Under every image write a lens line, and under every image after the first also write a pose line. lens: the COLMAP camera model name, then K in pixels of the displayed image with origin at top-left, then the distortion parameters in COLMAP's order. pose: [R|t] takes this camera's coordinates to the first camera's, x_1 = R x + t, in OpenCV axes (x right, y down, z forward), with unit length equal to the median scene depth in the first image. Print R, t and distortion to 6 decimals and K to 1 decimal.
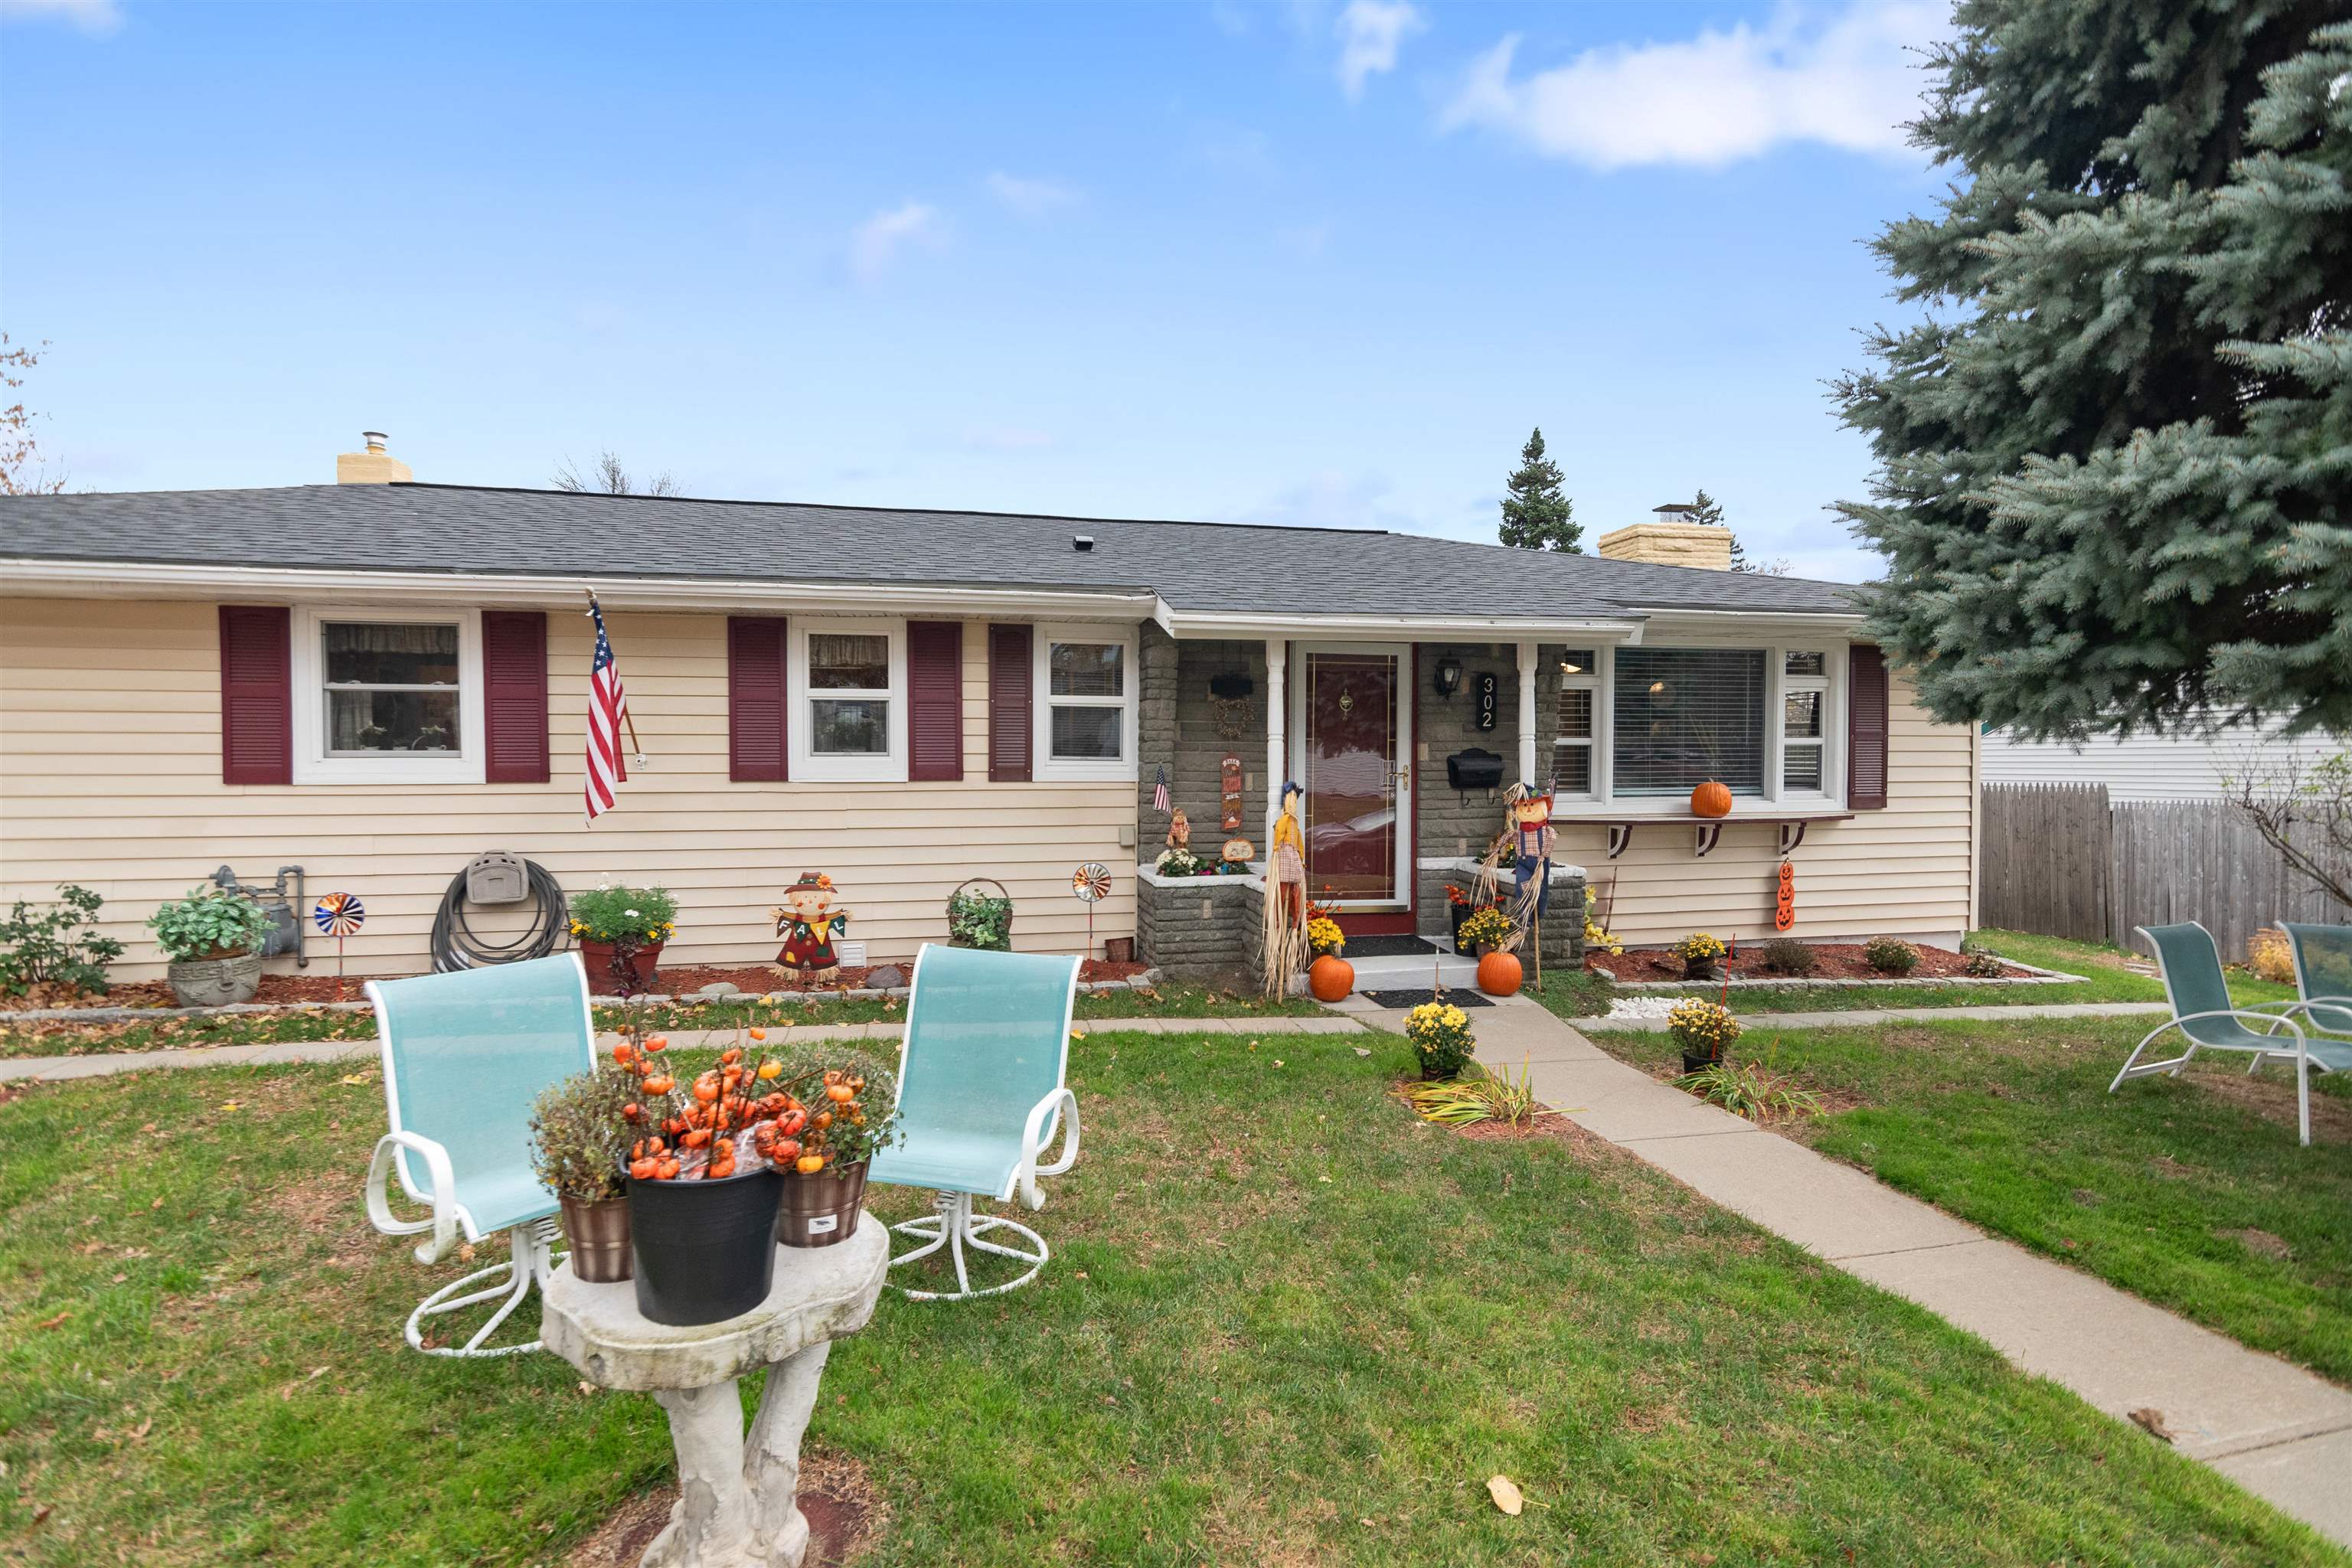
lens RADIAL K [[1131.0, 0, 1172.2], [0, 1131.0, 781.4], [0, 0, 1]] dist [0.000356, 0.000402]
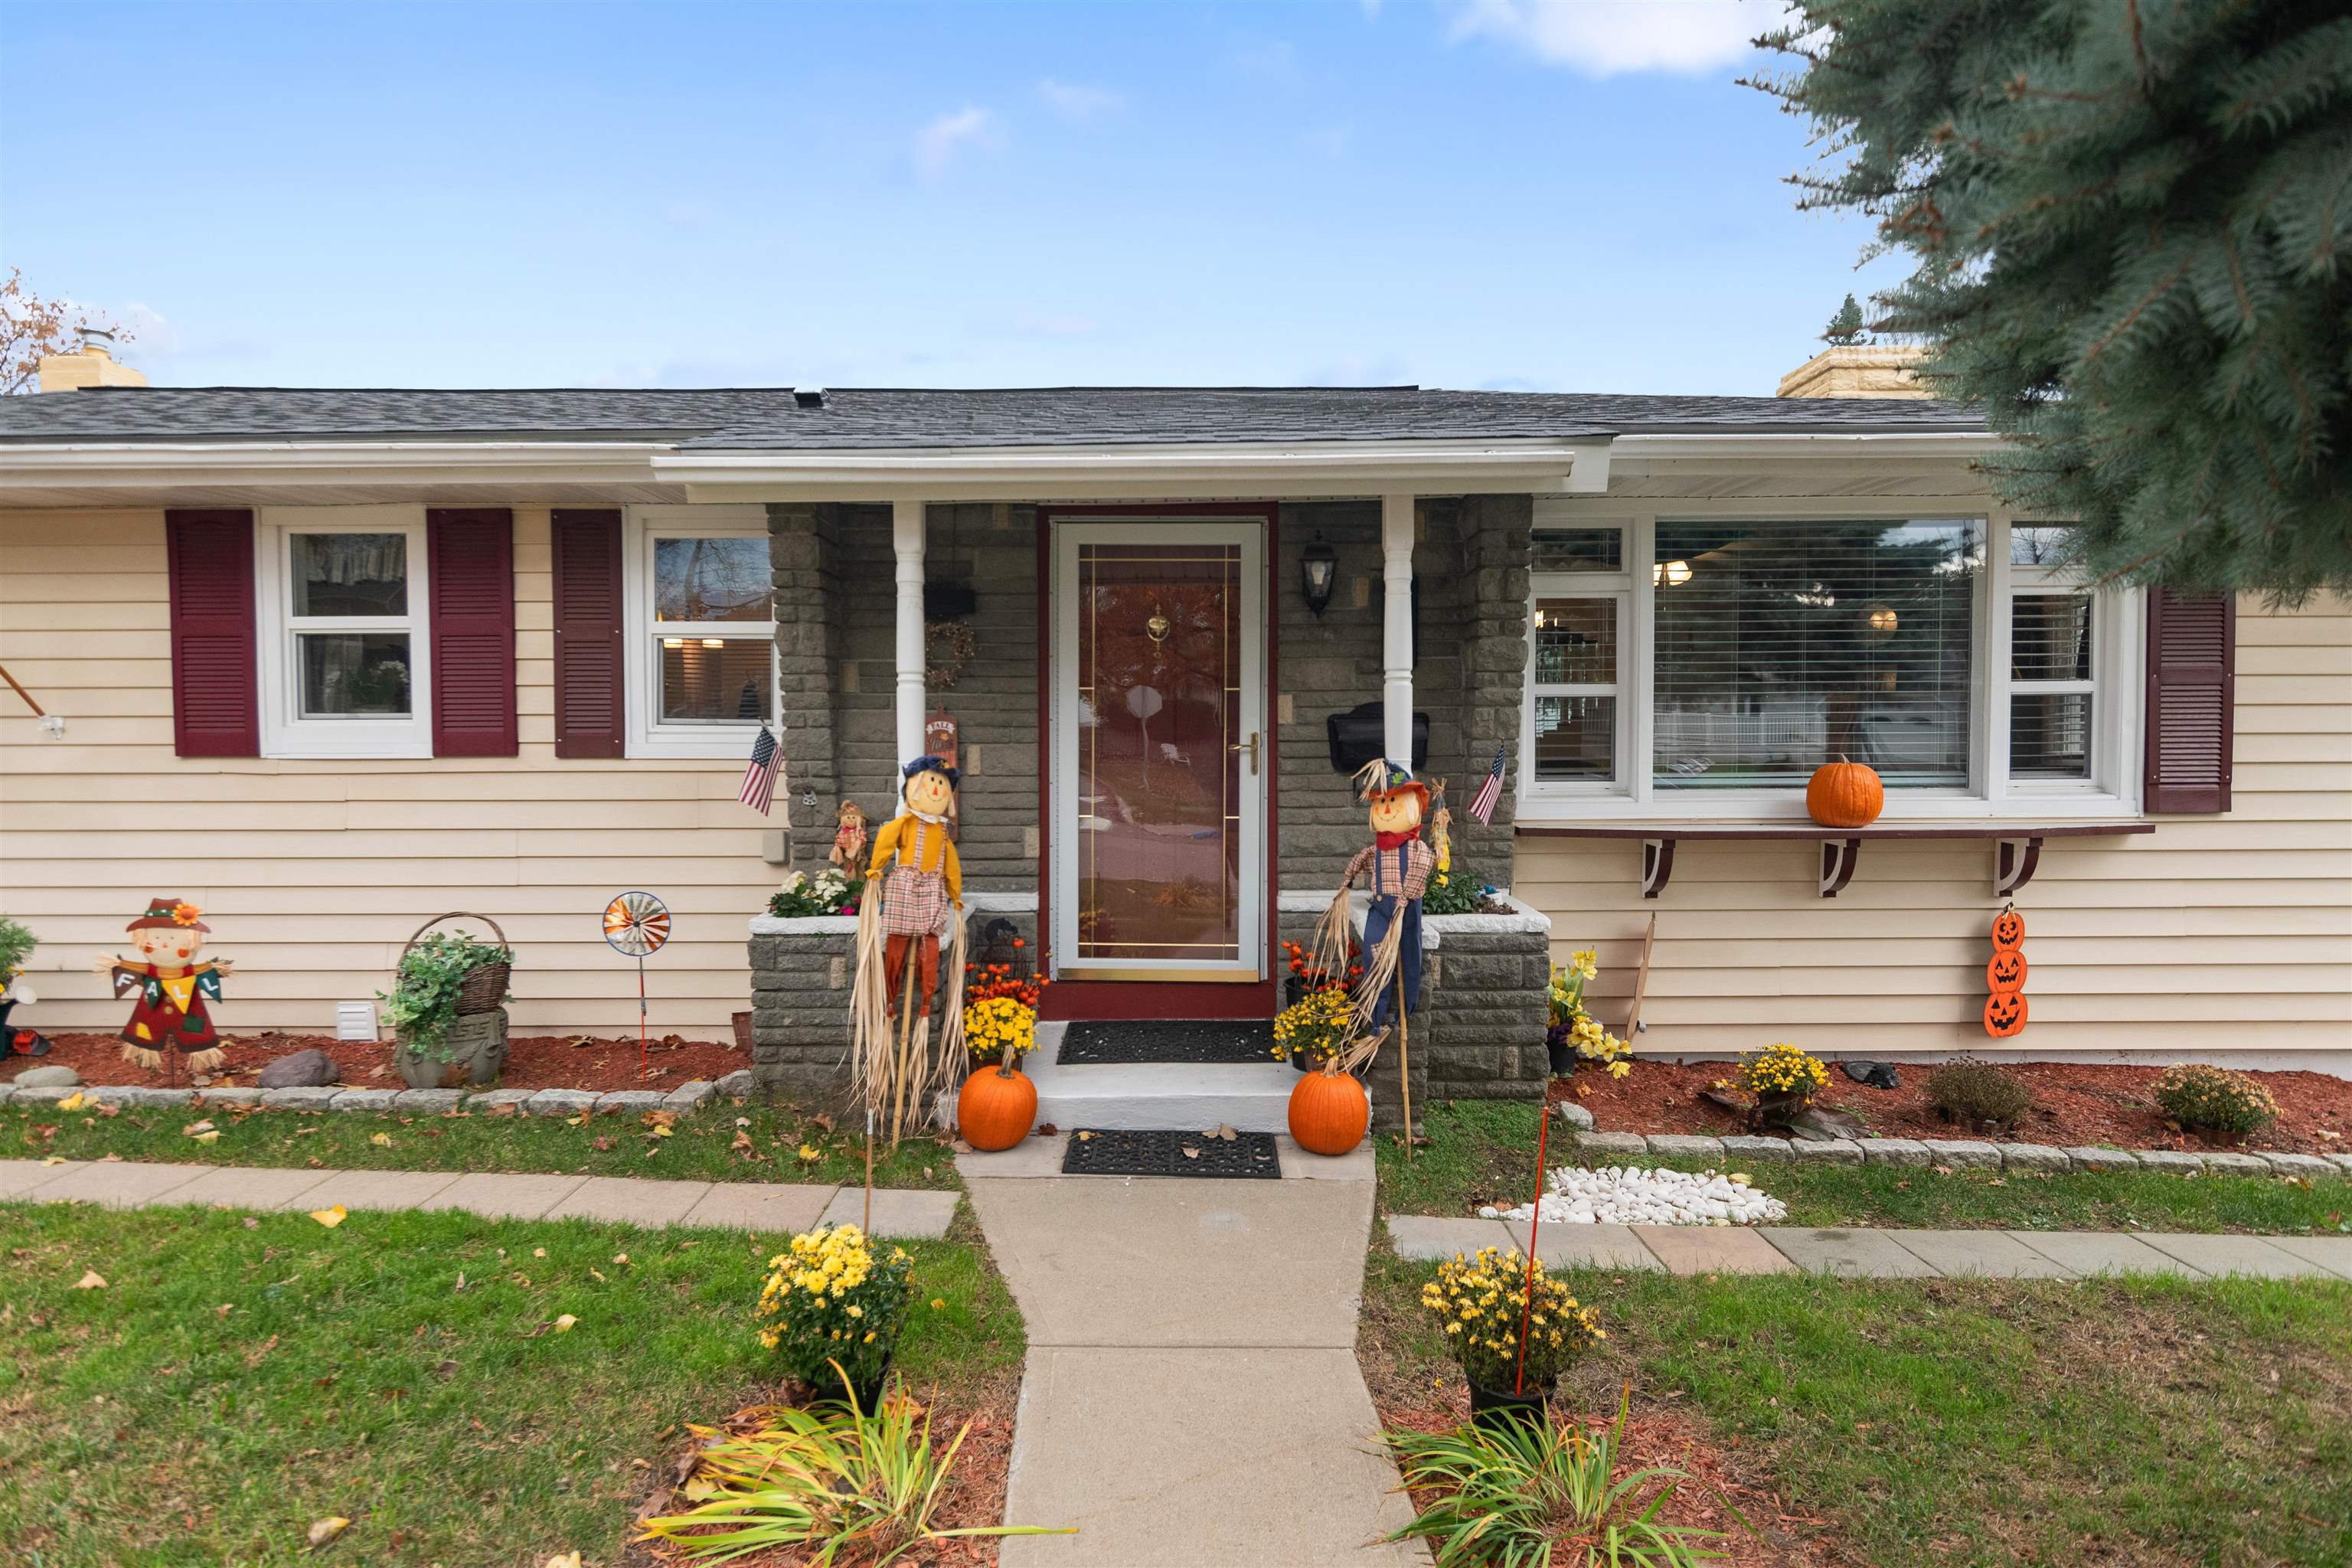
lens RADIAL K [[1287.8, 0, 1176.0], [0, 1287.8, 784.0], [0, 0, 1]] dist [0.000425, -0.000050]
pose [[0.976333, 0.003778, -0.216237, 0.347067], [-0.002280, 0.999972, 0.007175, 0.008983], [0.216258, -0.006512, 0.976314, 0.380073]]
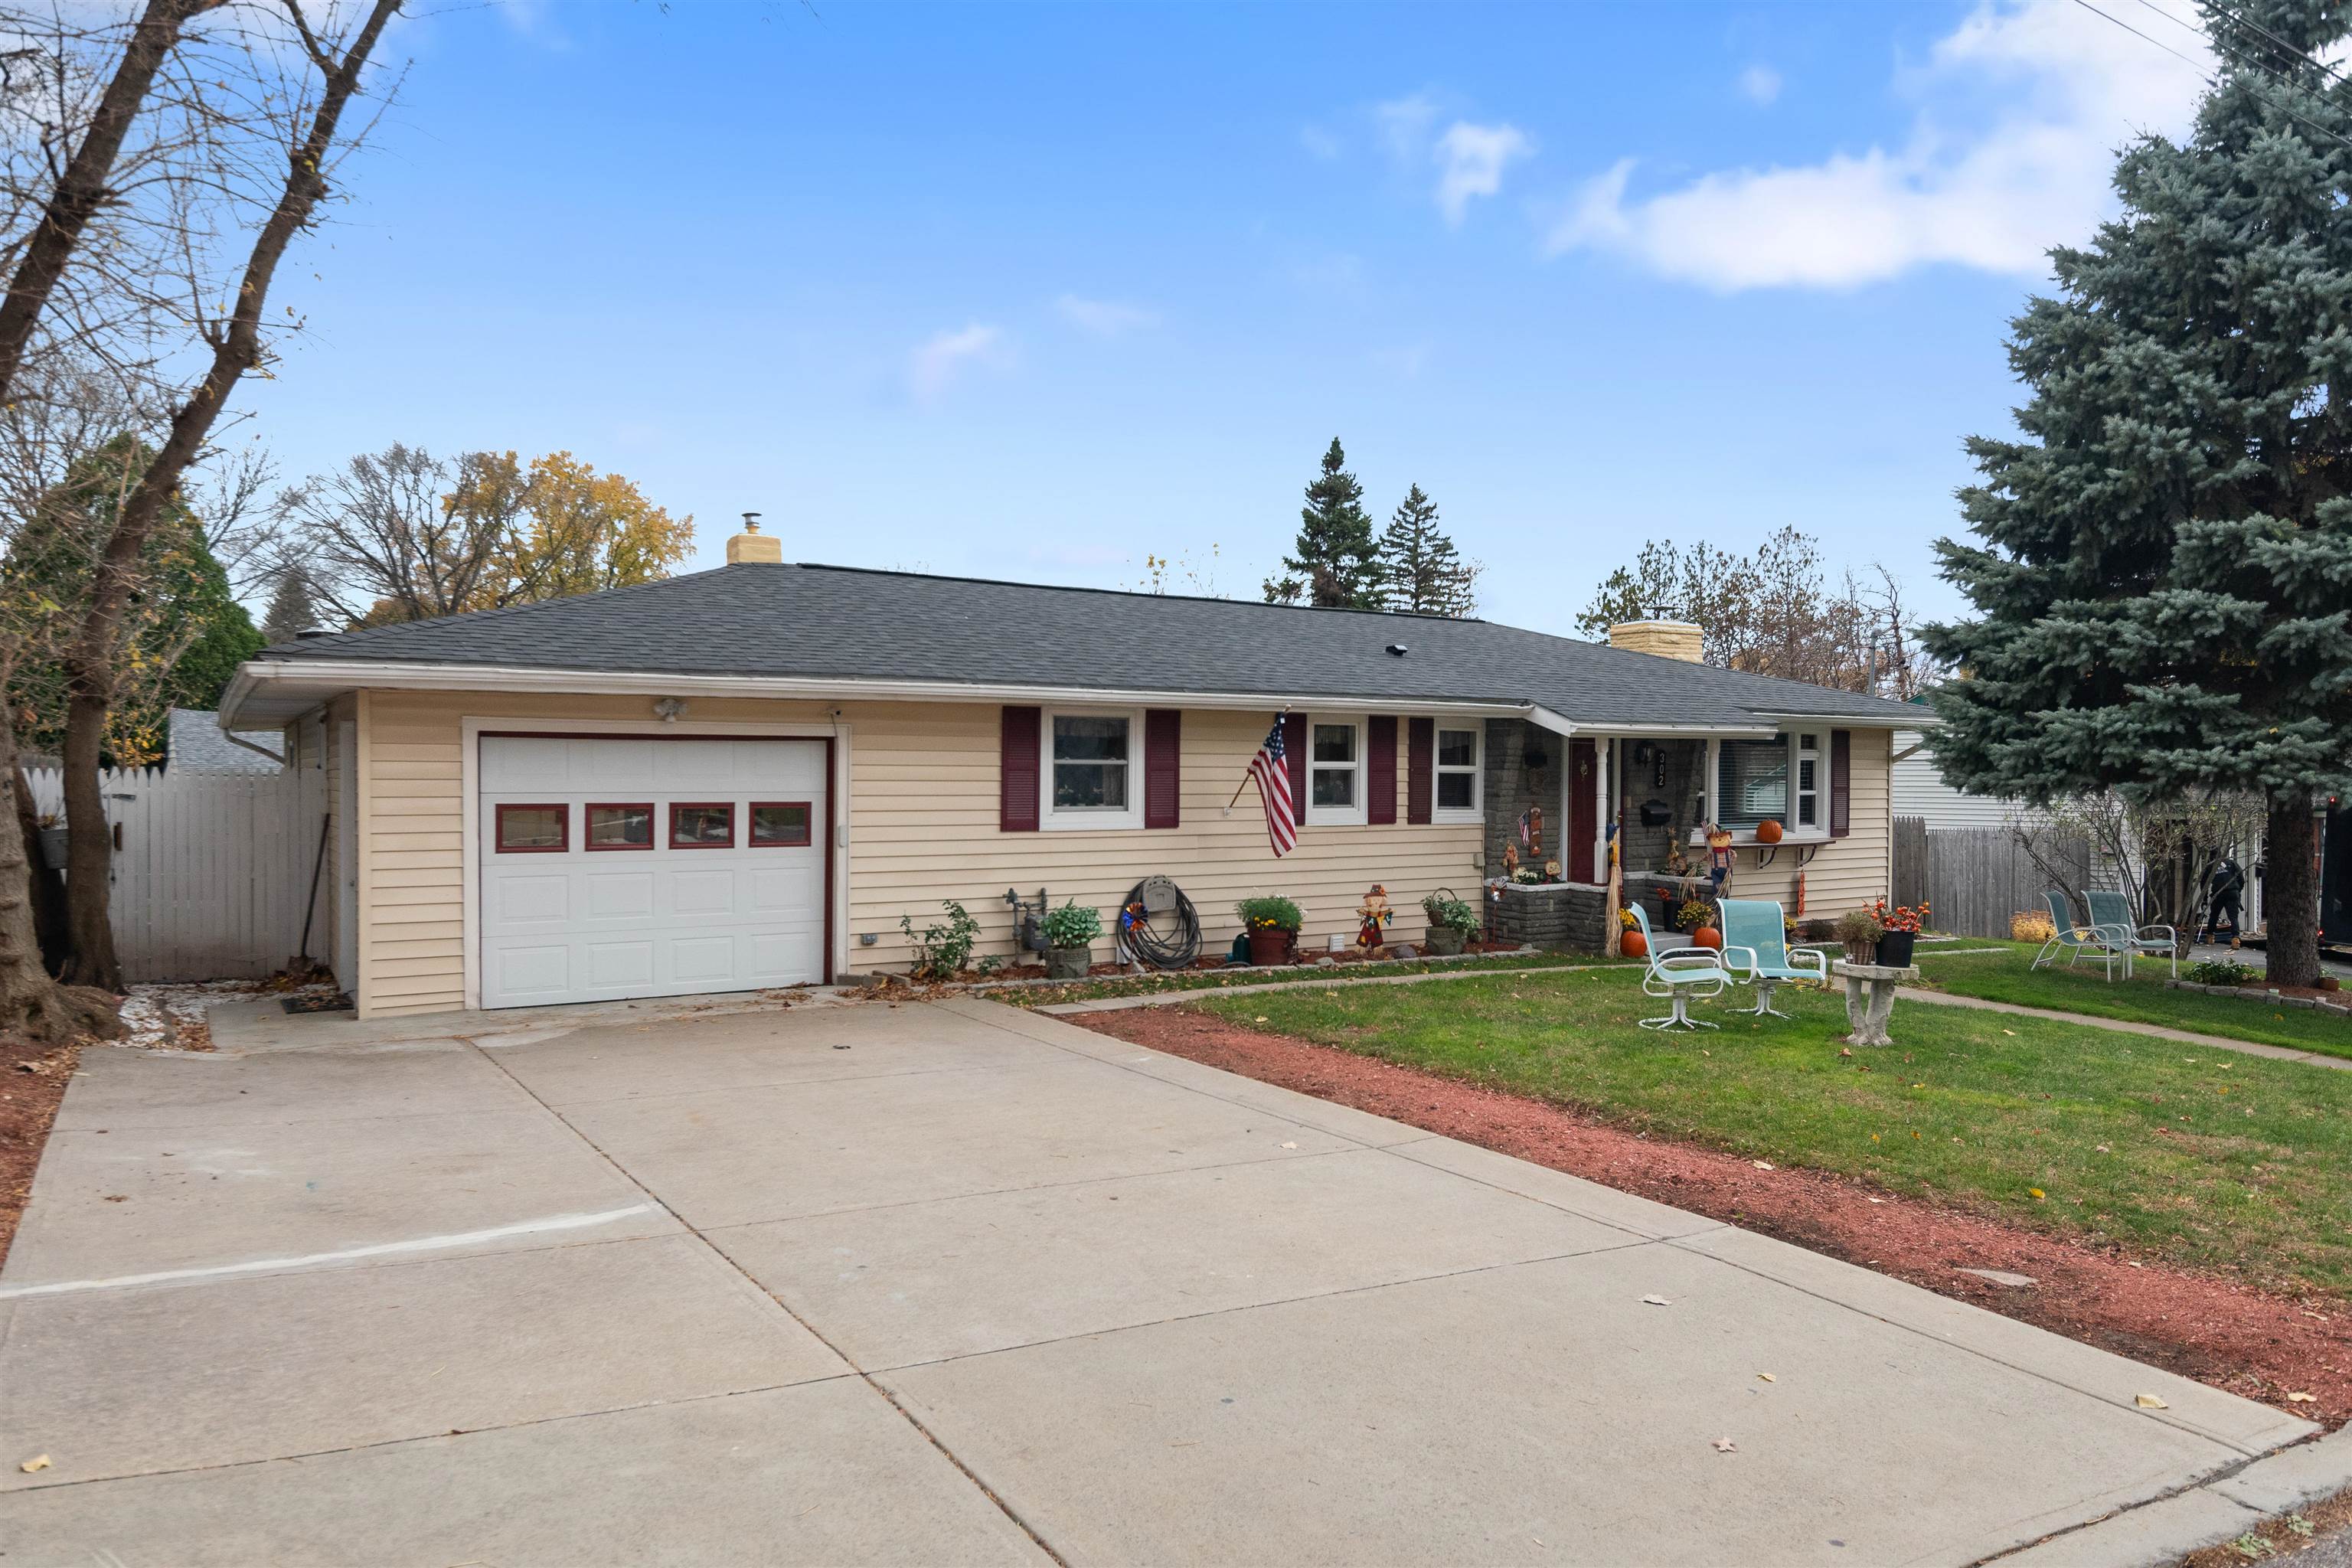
lens RADIAL K [[1566.4, 0, 1176.0], [0, 1566.4, 784.0], [0, 0, 1]] dist [0.001872, -0.000282]
pose [[0.936519, 0.001828, 0.350612, -1.206222], [0.001846, 0.999947, -0.010145, -0.033532], [-0.350612, 0.010148, 0.936466, -0.840101]]
